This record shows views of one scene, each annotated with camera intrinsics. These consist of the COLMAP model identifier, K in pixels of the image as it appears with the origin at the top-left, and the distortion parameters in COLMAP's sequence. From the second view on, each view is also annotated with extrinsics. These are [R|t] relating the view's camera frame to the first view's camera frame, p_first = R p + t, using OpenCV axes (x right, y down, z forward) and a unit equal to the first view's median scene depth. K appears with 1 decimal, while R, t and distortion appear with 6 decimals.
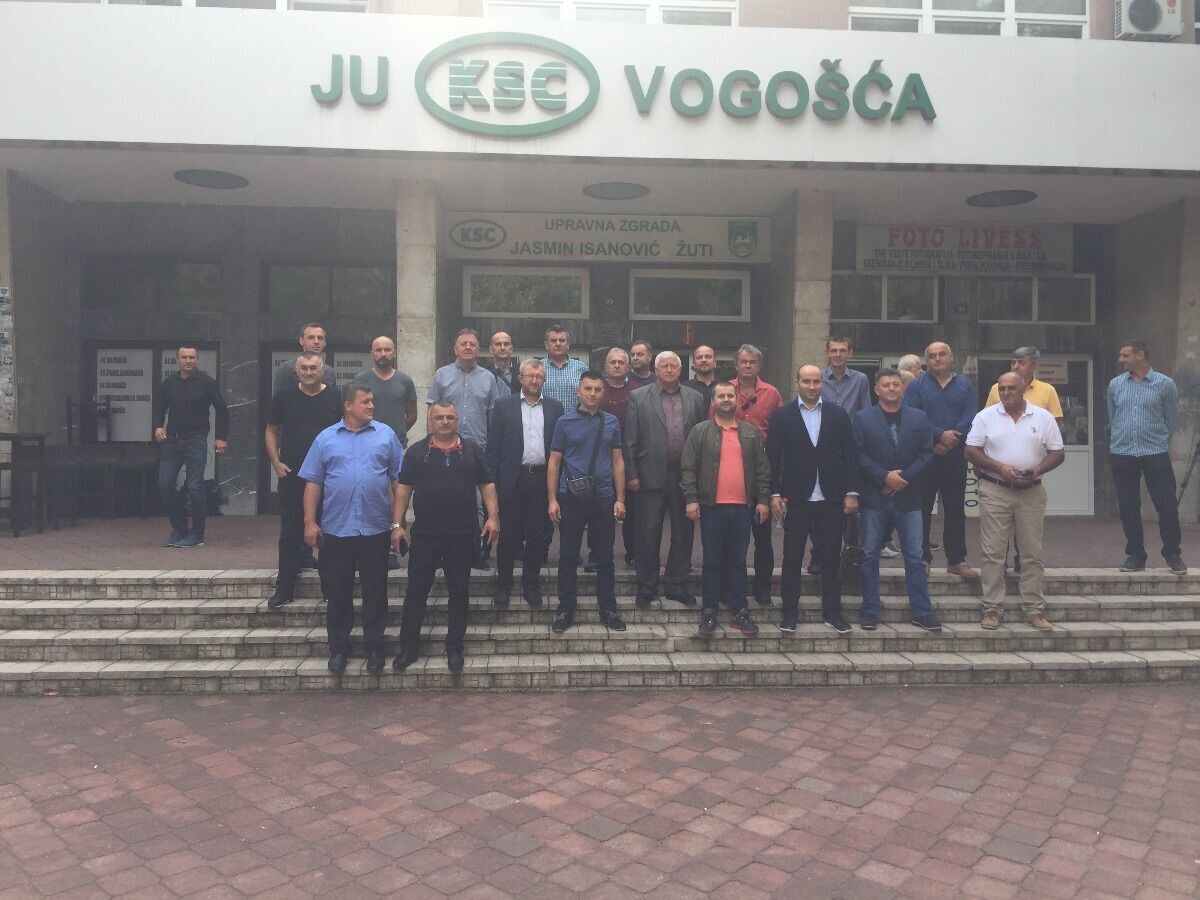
lens RADIAL K [[1013.7, 0, 605.3], [0, 1013.7, 434.1], [0, 0, 1]] dist [0.090130, -0.146455]
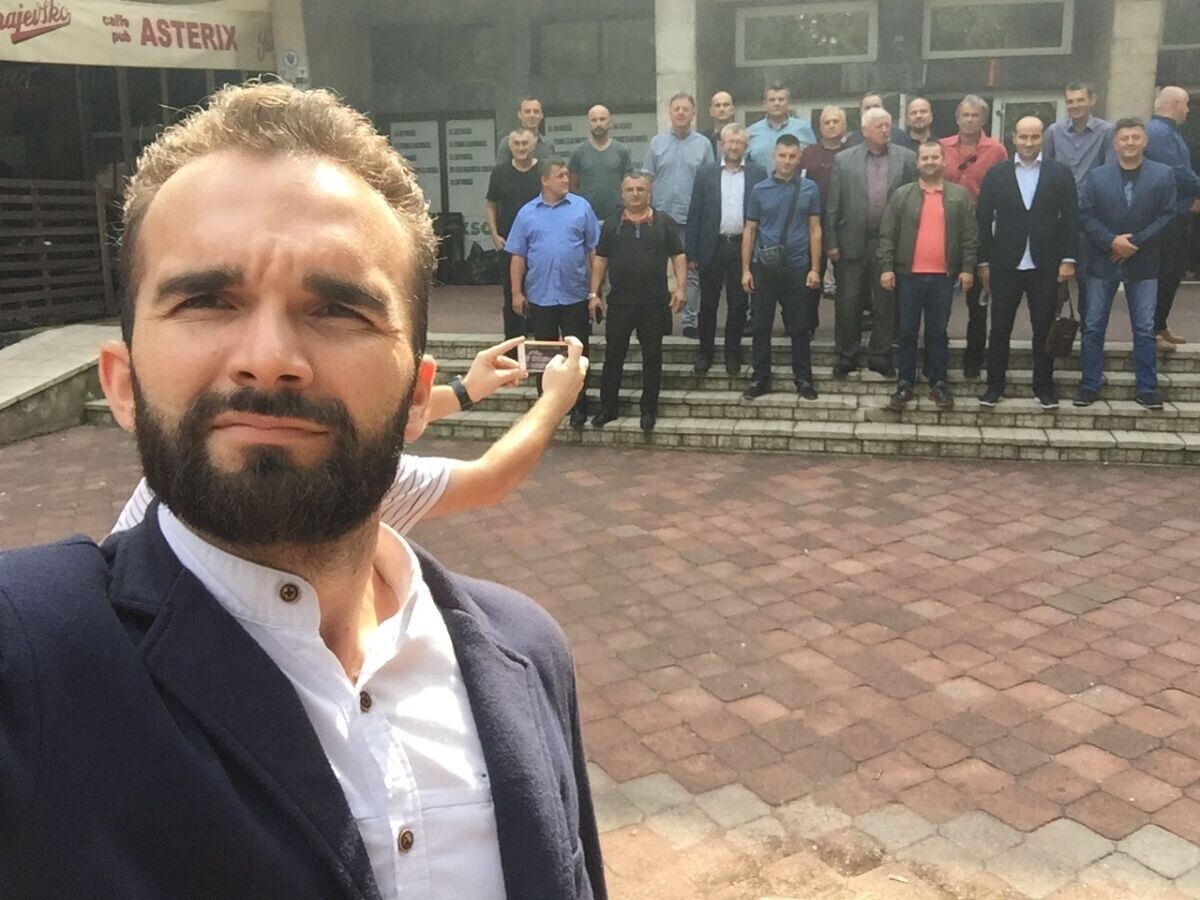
lens RADIAL K [[1101.2, 0, 600.0], [0, 1101.2, 450.0], [0, 0, 1]] dist [0.095869, -0.262728]
pose [[0.949355, 0.046654, -0.310723, 0.165773], [0.024940, 0.974606, 0.222532, -0.009298], [0.313215, -0.219011, 0.924084, -0.104133]]
